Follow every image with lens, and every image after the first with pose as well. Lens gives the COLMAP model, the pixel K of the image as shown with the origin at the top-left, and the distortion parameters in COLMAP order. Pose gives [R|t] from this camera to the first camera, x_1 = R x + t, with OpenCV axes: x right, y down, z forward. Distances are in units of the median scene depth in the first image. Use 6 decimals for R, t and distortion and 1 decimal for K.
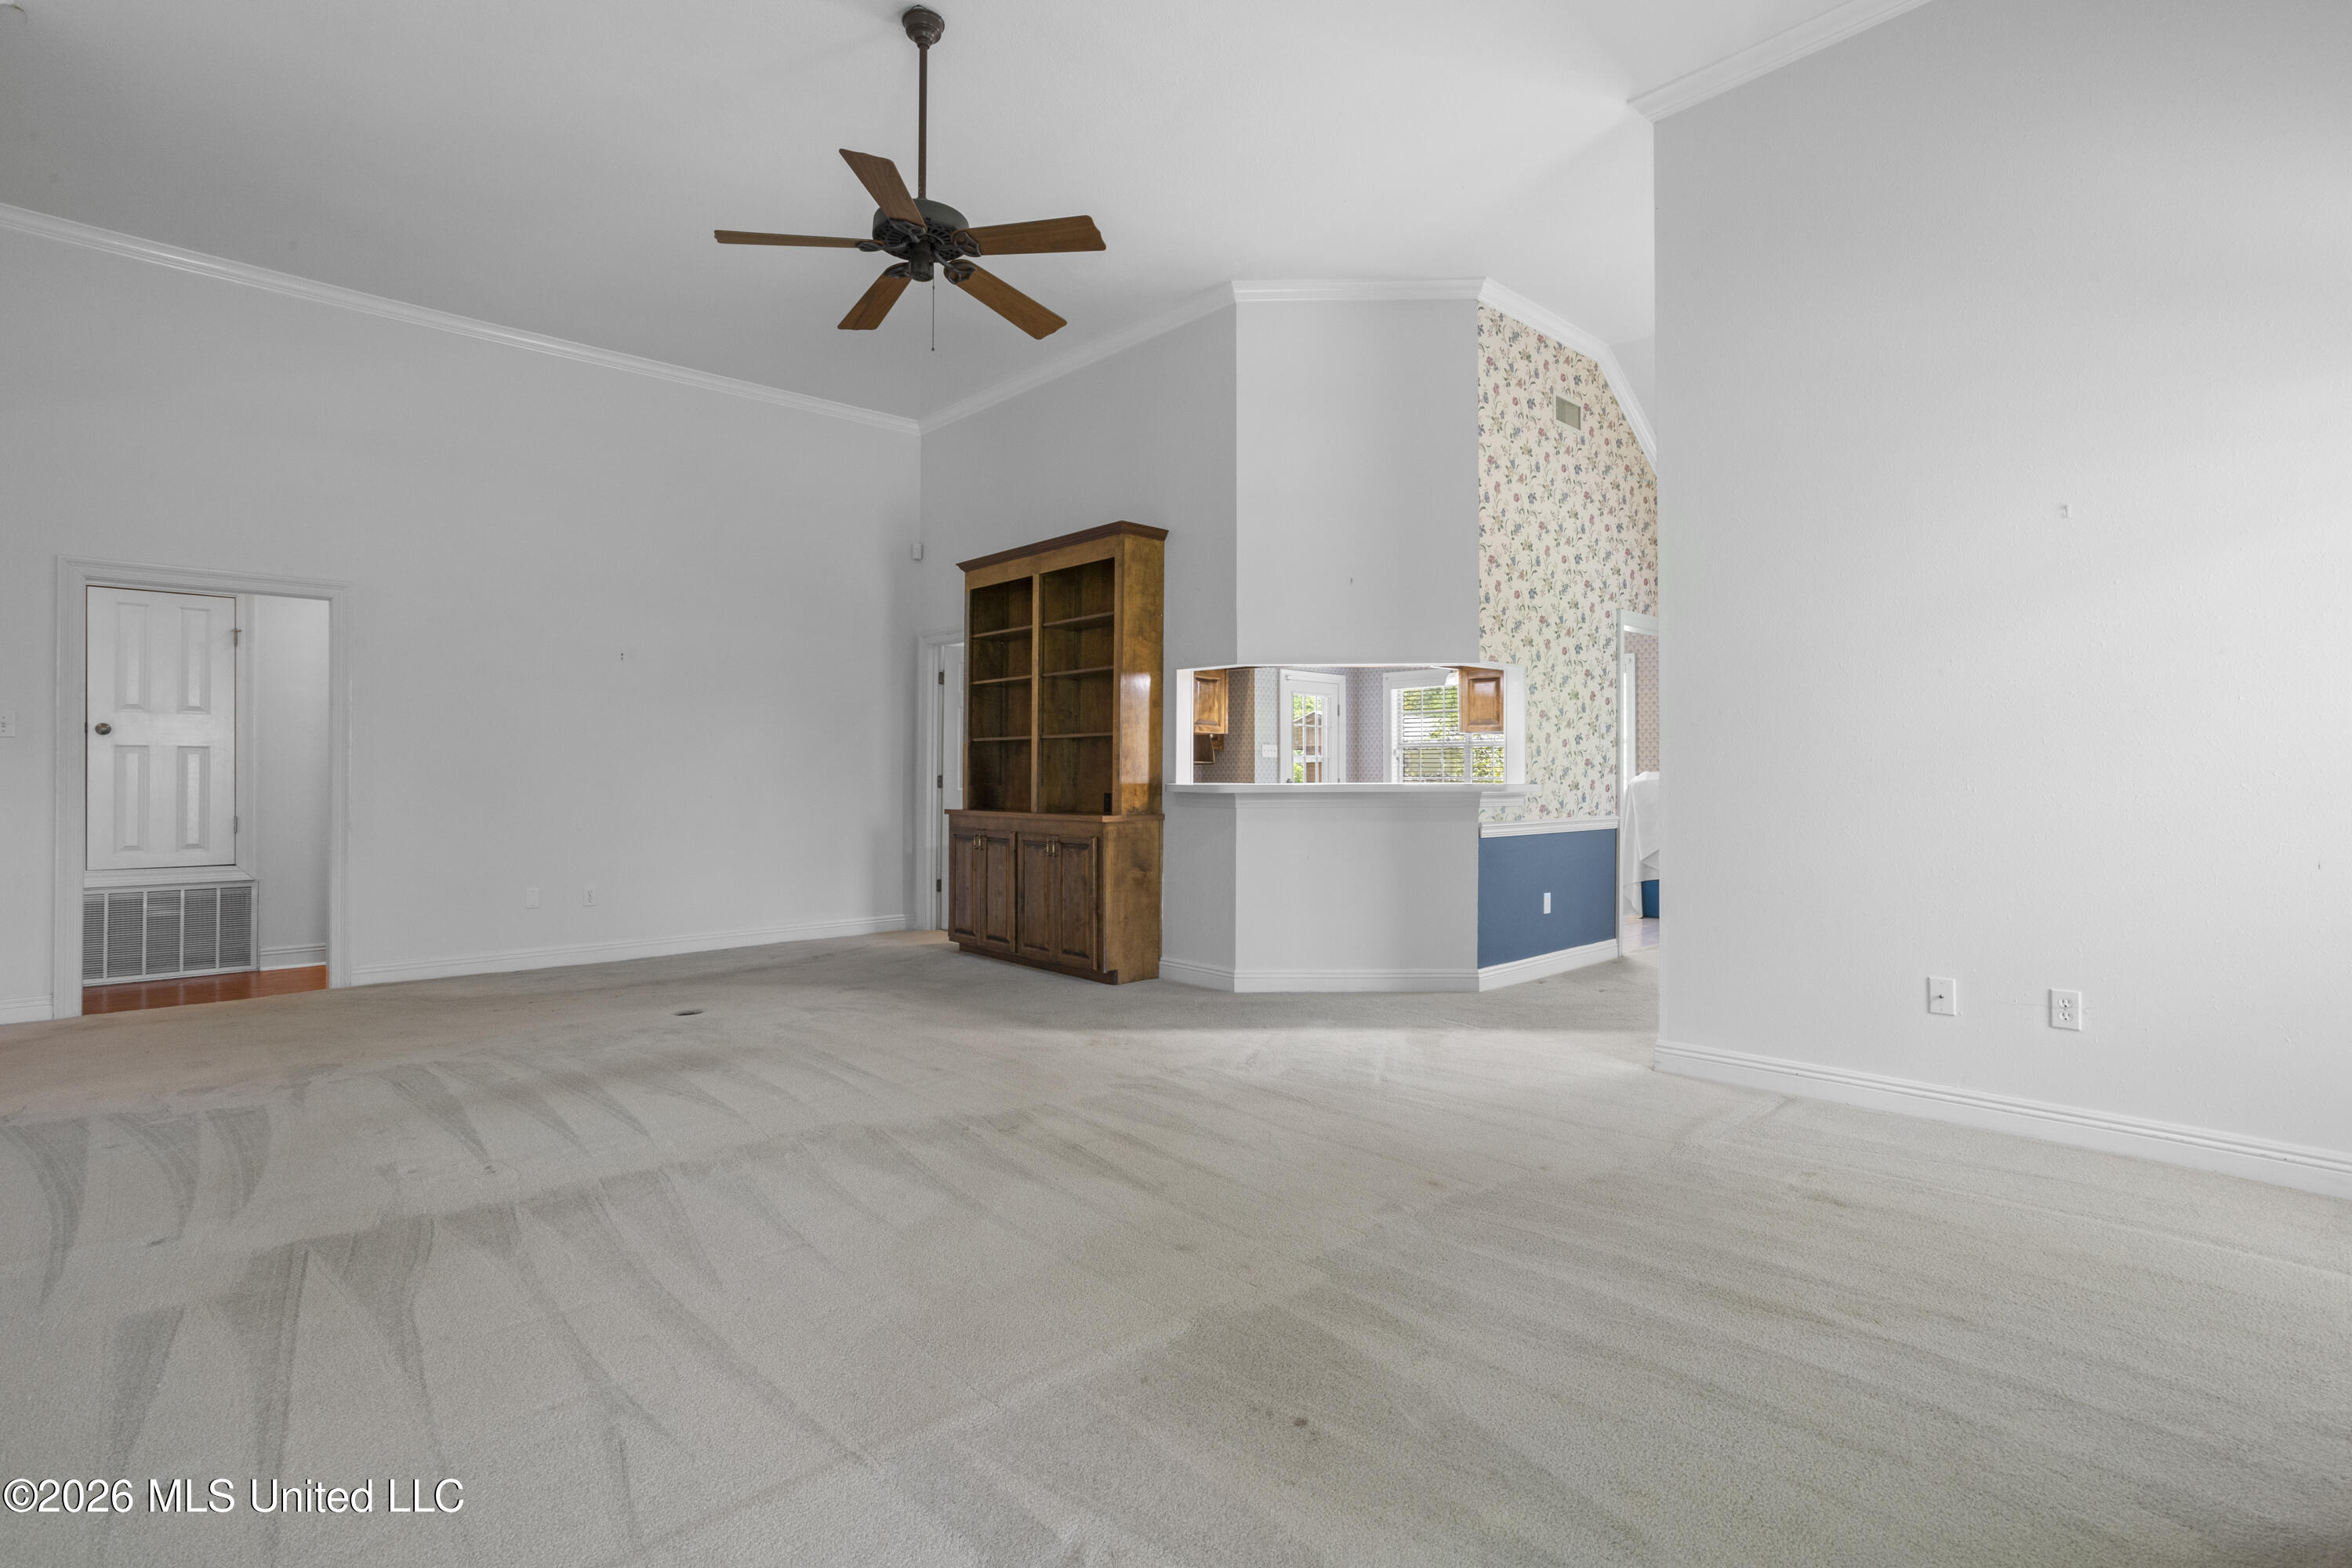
lens RADIAL K [[1129.9, 0, 1178.0], [0, 1129.9, 784.0], [0, 0, 1]] dist [-0.039647, 0.005925]
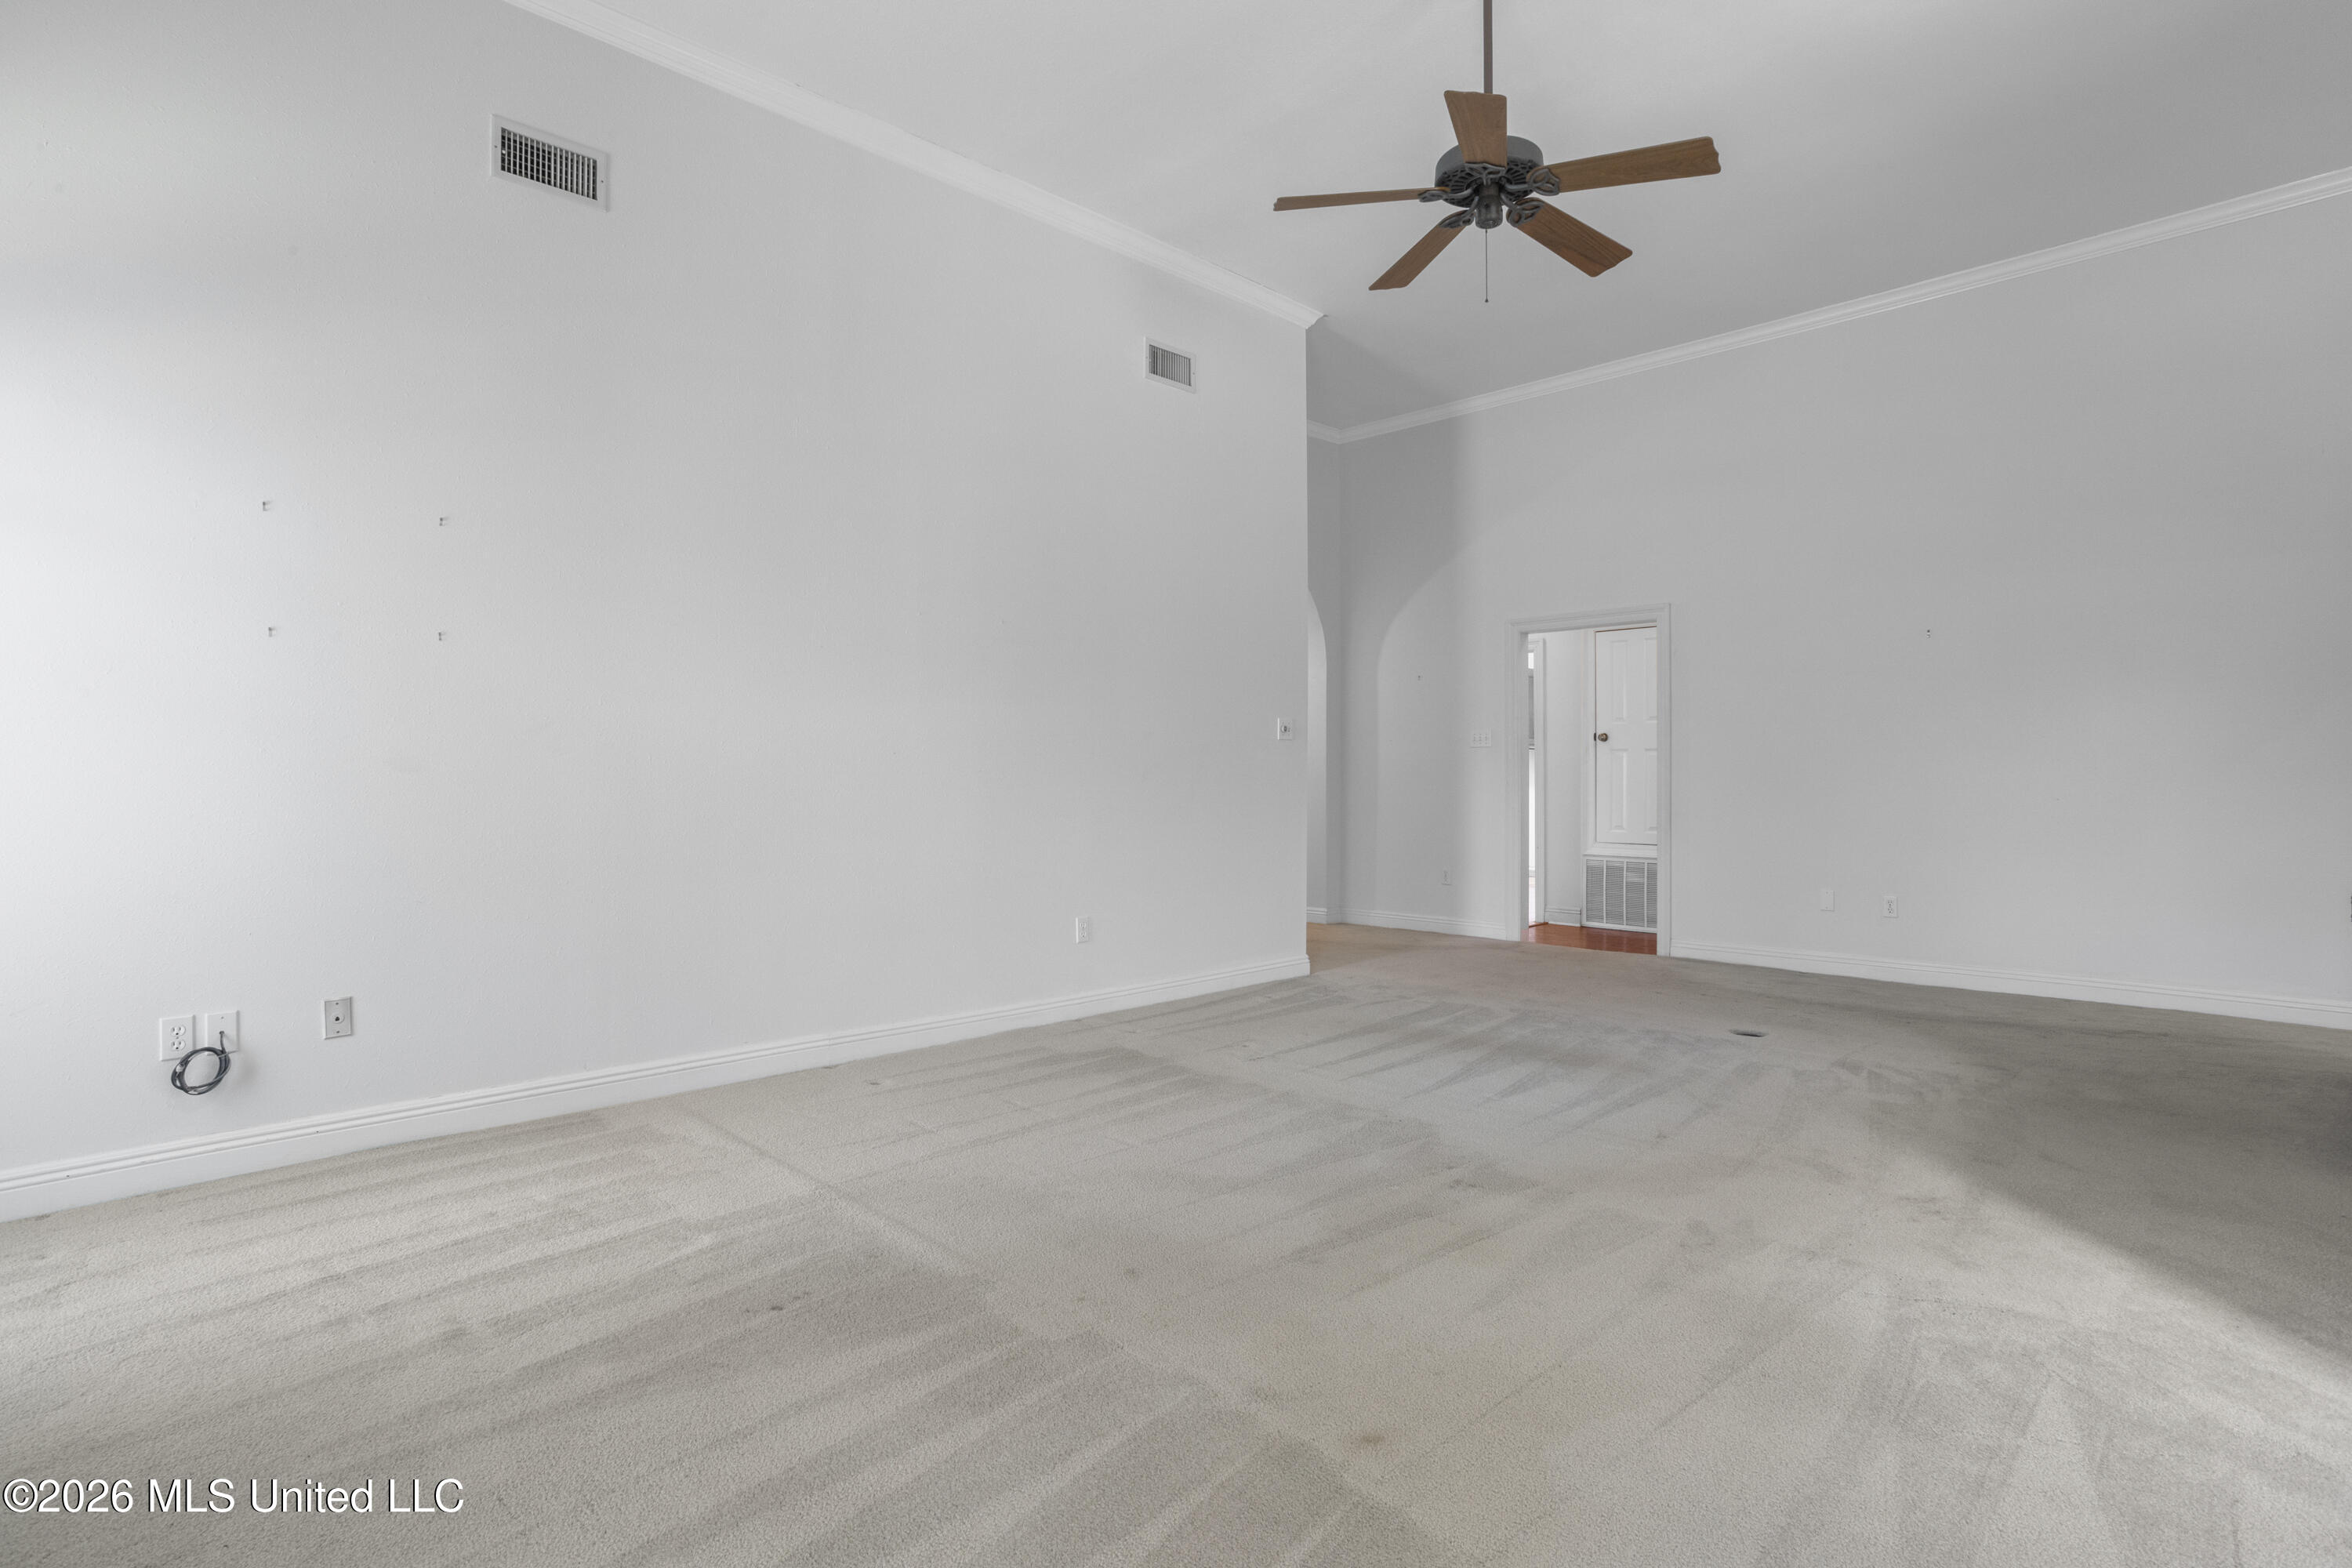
lens RADIAL K [[1201.2, 0, 1175.5], [0, 1201.2, 773.2], [0, 0, 1]] dist [-0.023648, 0.003907]
pose [[0.002124, -0.000594, -0.999998, 0.766363], [-0.000139, 1.000000, -0.000594, -0.007719], [0.999998, 0.000140, 0.002124, 0.775024]]
